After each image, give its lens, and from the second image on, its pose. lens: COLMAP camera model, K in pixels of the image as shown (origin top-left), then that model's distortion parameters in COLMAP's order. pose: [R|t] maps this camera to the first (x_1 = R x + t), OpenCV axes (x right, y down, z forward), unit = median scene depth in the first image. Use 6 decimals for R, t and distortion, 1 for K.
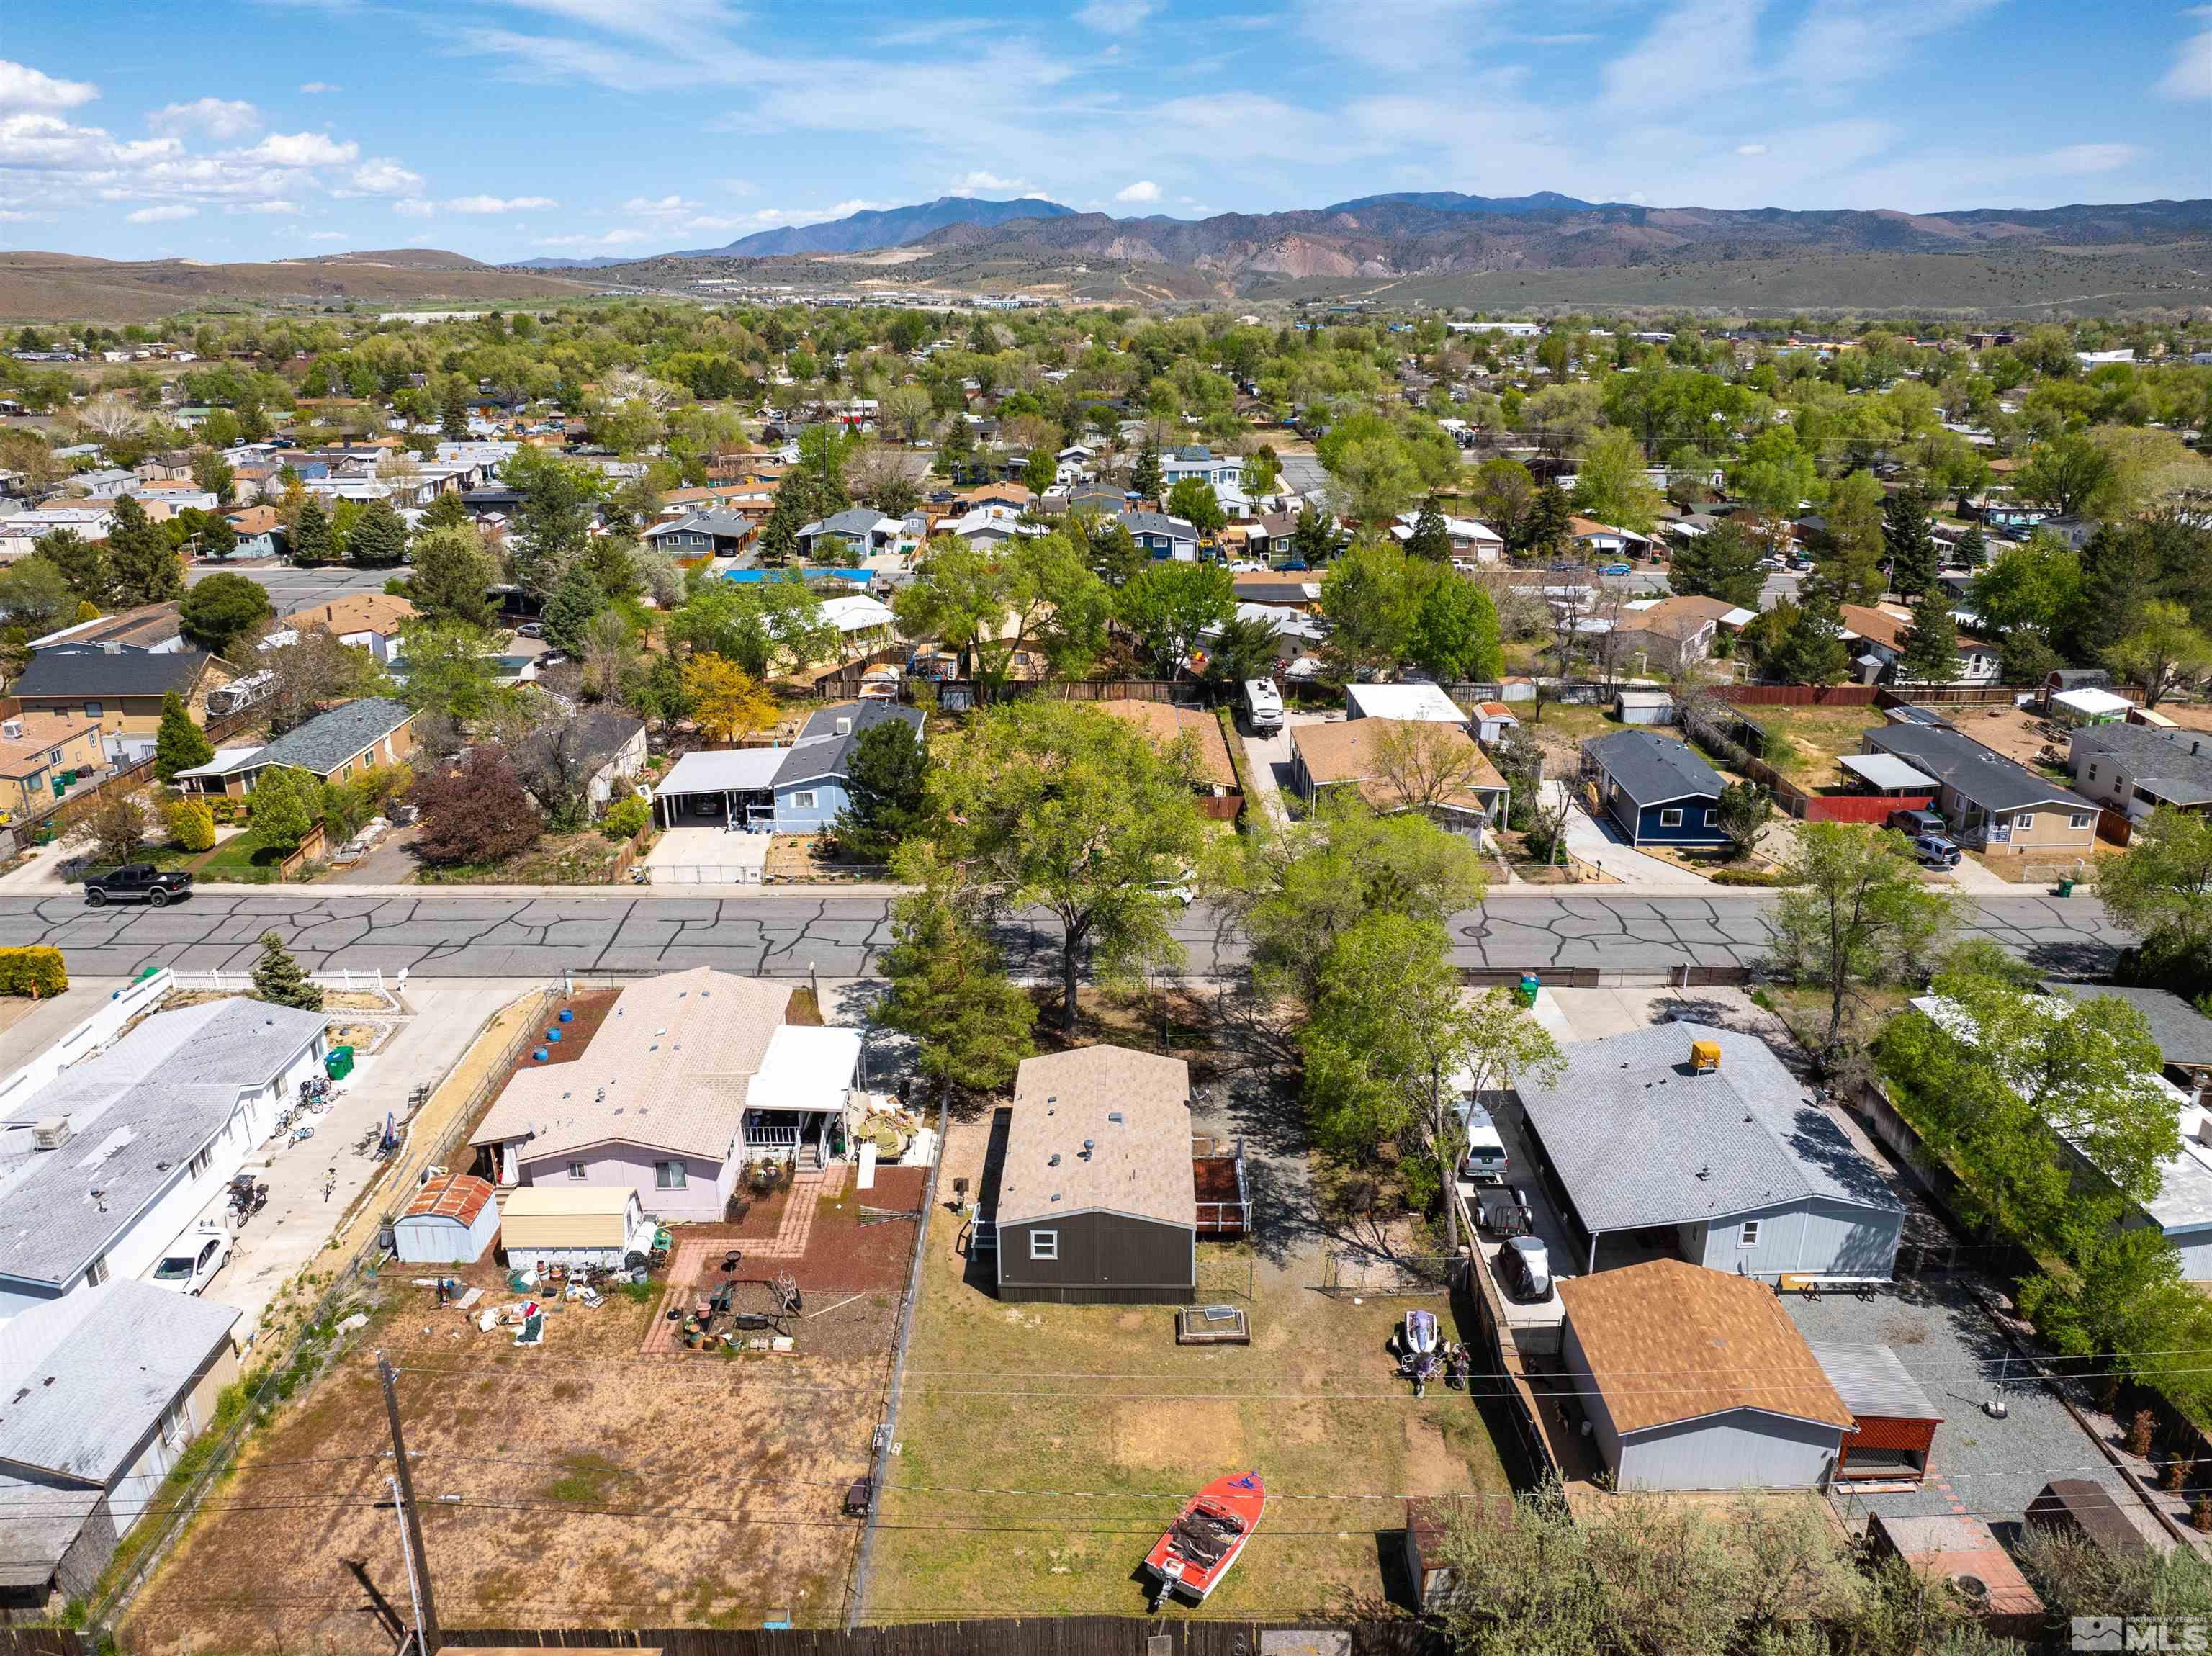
lens RADIAL K [[1569.5, 0, 1131.4], [0, 1569.5, 832.4], [0, 0, 1]] dist [-0.064187, 0.036533]
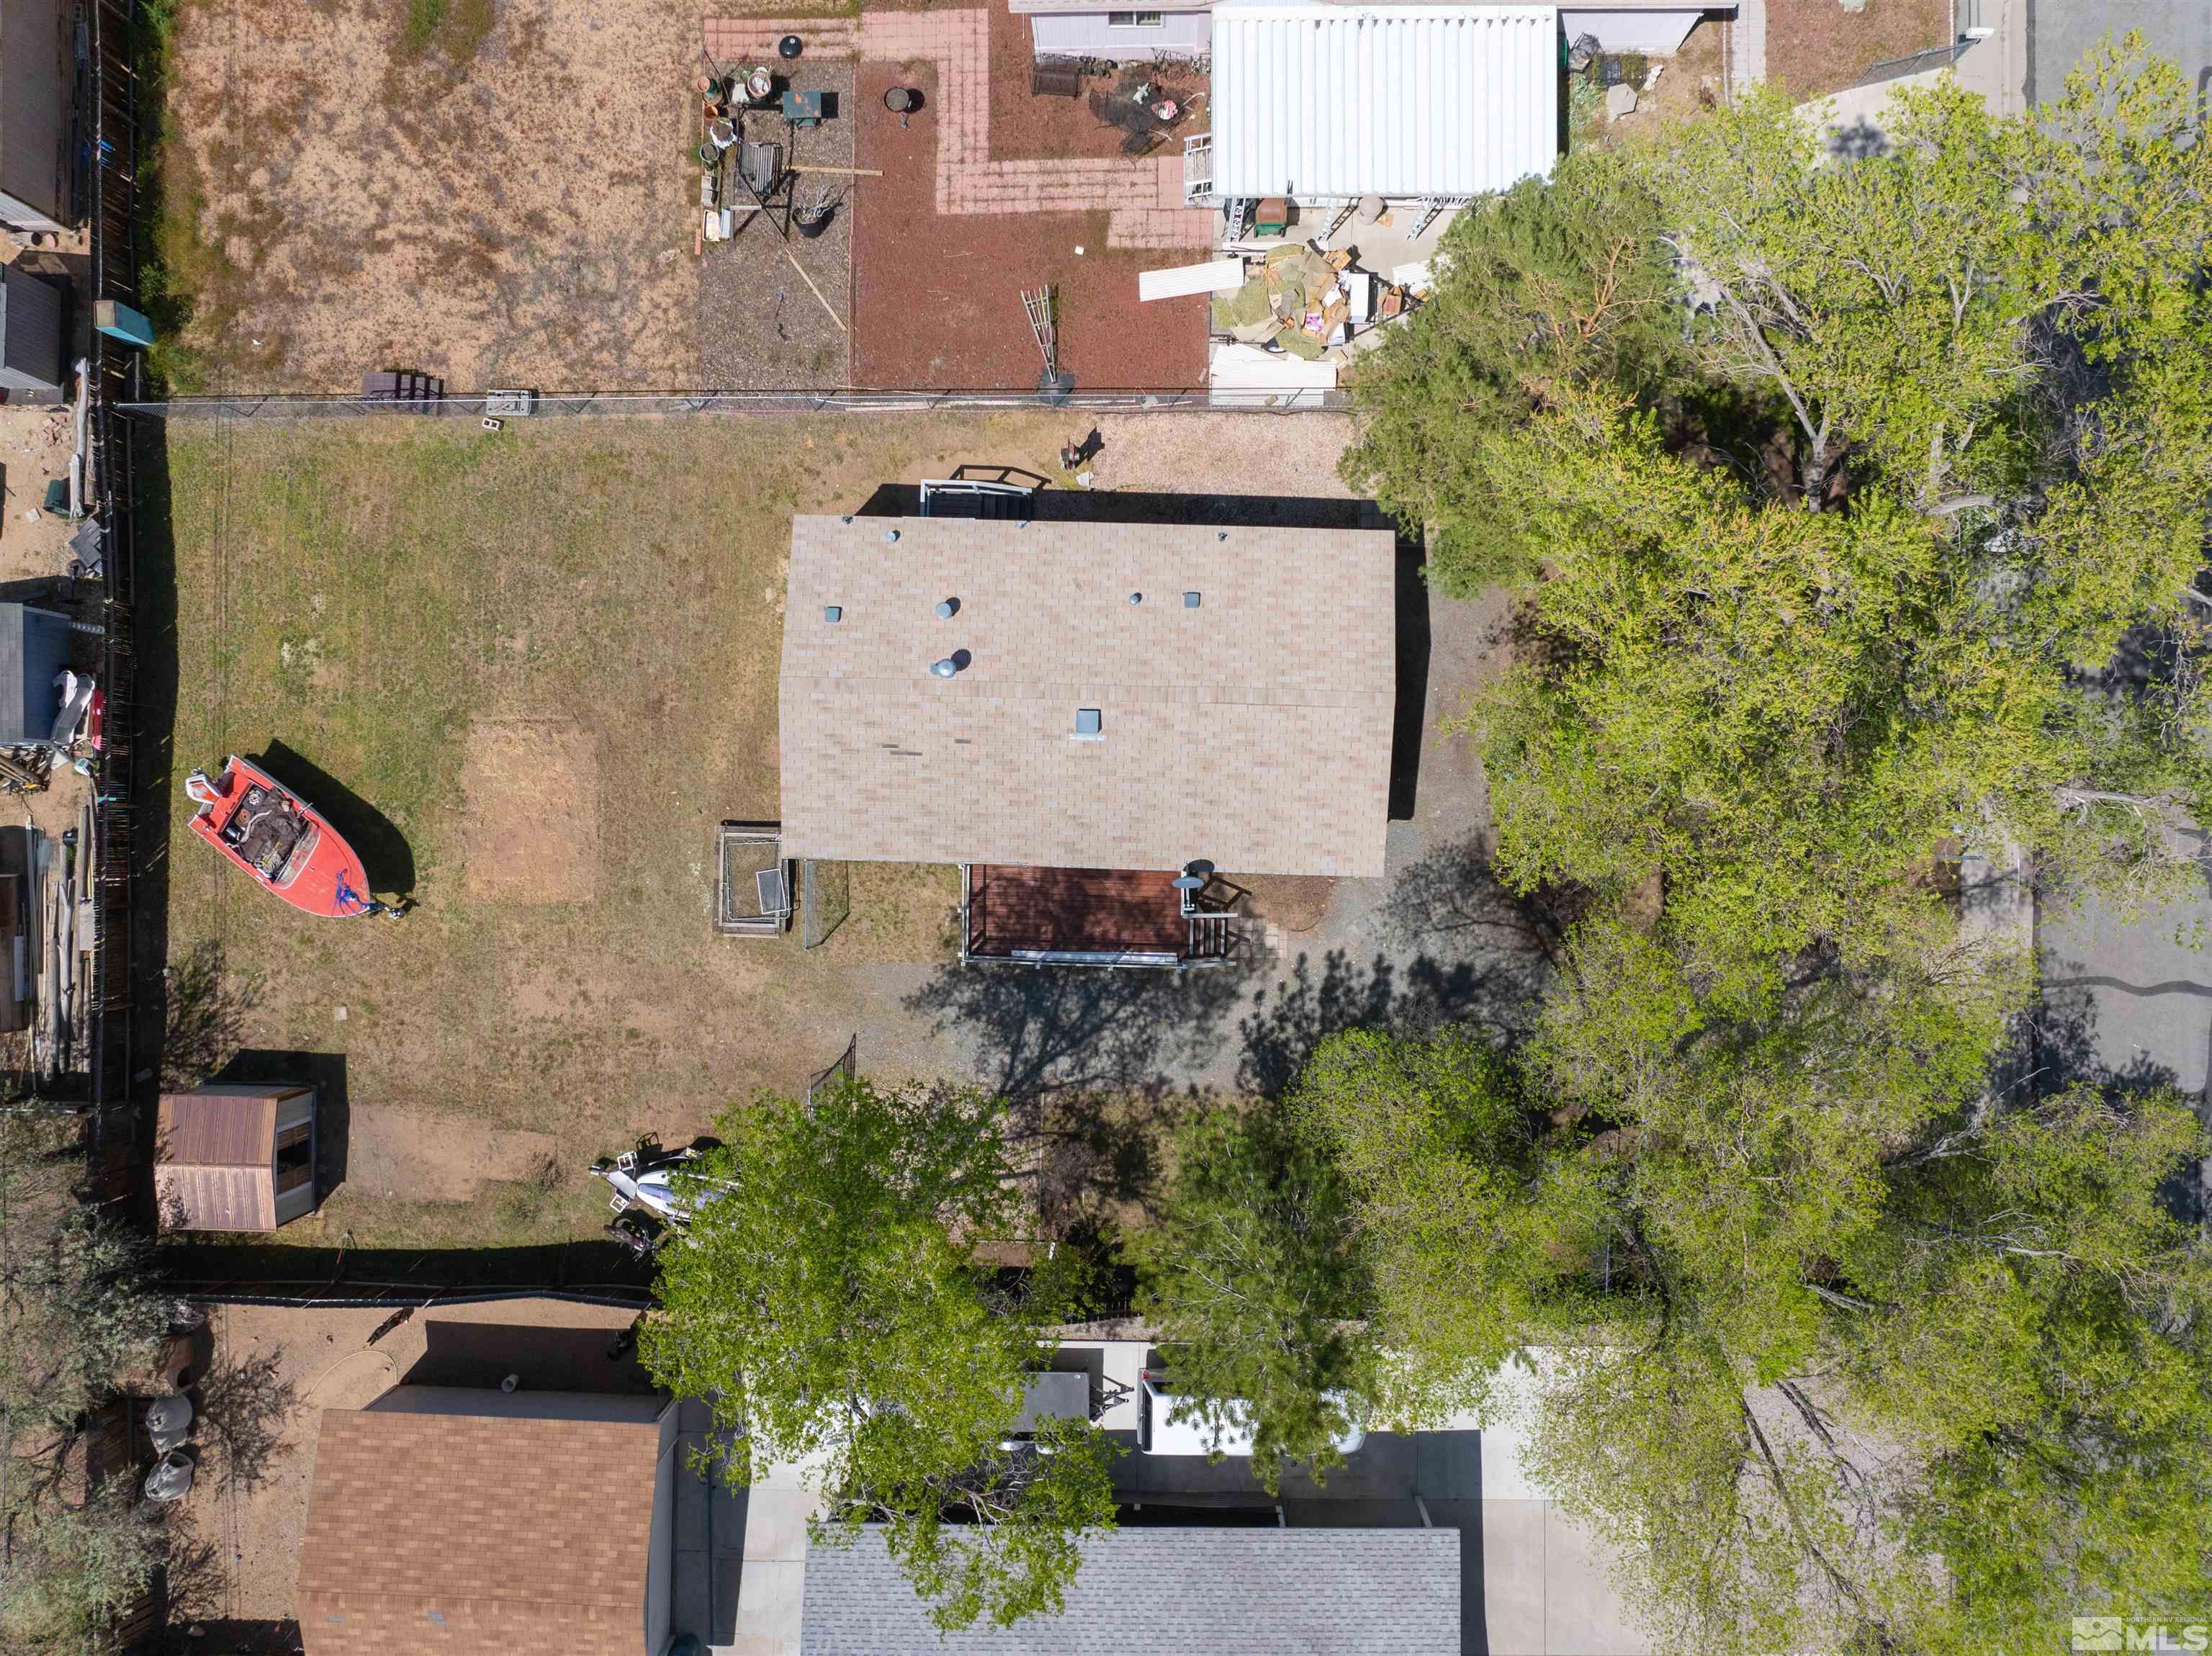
lens RADIAL K [[1569.5, 0, 1131.4], [0, 1569.5, 832.4], [0, 0, 1]] dist [-0.064187, 0.036533]
pose [[-0.025551, 0.999674, 0.000007, 0.032292], [-0.319015, -0.008161, 0.947714, -0.384612], [0.947405, 0.024213, 0.319120, 1.041138]]
